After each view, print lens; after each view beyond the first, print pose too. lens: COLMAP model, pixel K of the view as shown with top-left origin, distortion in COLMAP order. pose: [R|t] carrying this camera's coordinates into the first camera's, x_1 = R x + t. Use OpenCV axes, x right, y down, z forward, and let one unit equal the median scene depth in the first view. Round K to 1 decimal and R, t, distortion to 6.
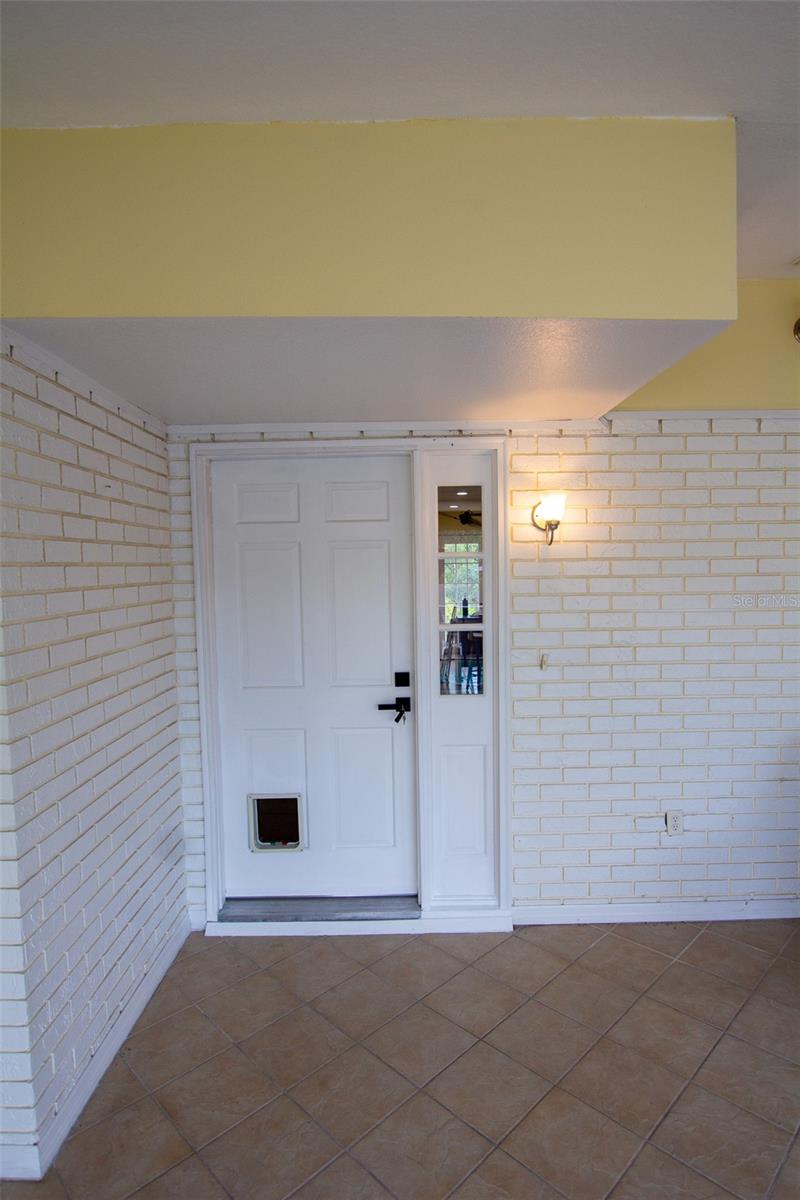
lens RADIAL K [[657.0, 0, 400.0], [0, 657.0, 600.0], [0, 0, 1]] dist [-0.005210, -0.000504]
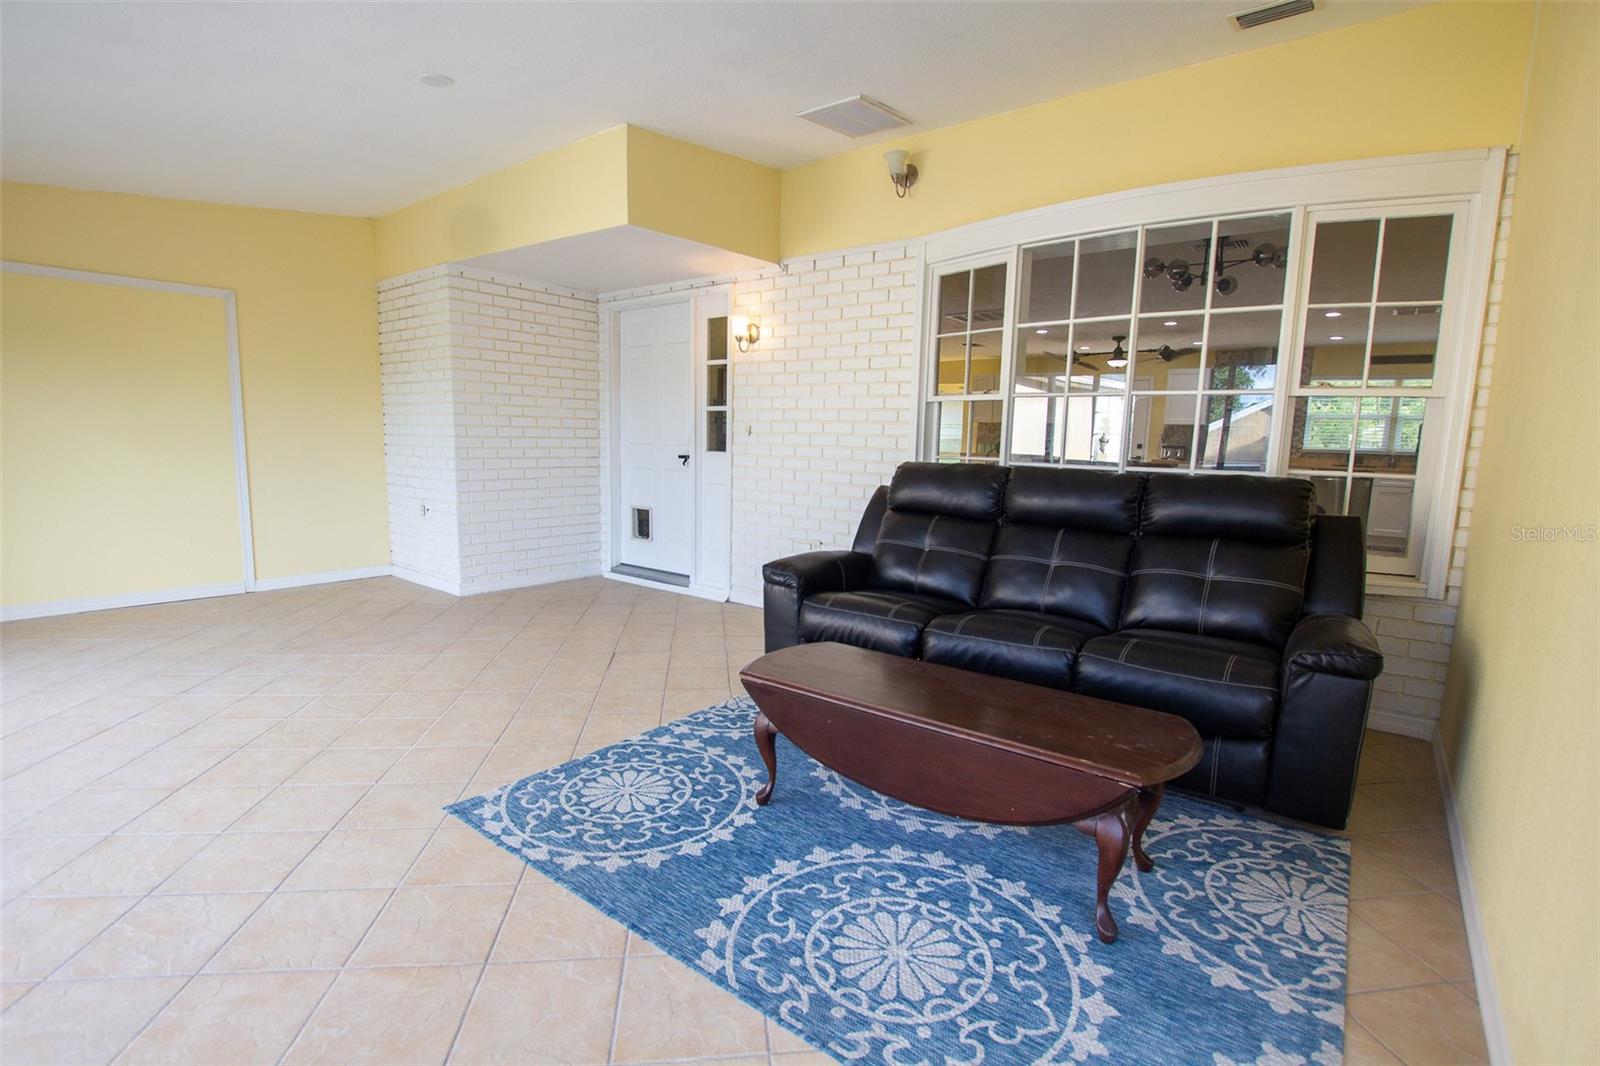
lens RADIAL K [[738.7, 0, 800.0], [0, 738.7, 533.0], [0, 0, 1]] dist [-0.024340, 0.000010]
pose [[0.802706, 0.105431, -0.586982, 1.334981], [-0.051014, 0.992780, 0.108556, 0.136466], [0.594189, -0.057195, 0.802289, -0.323539]]
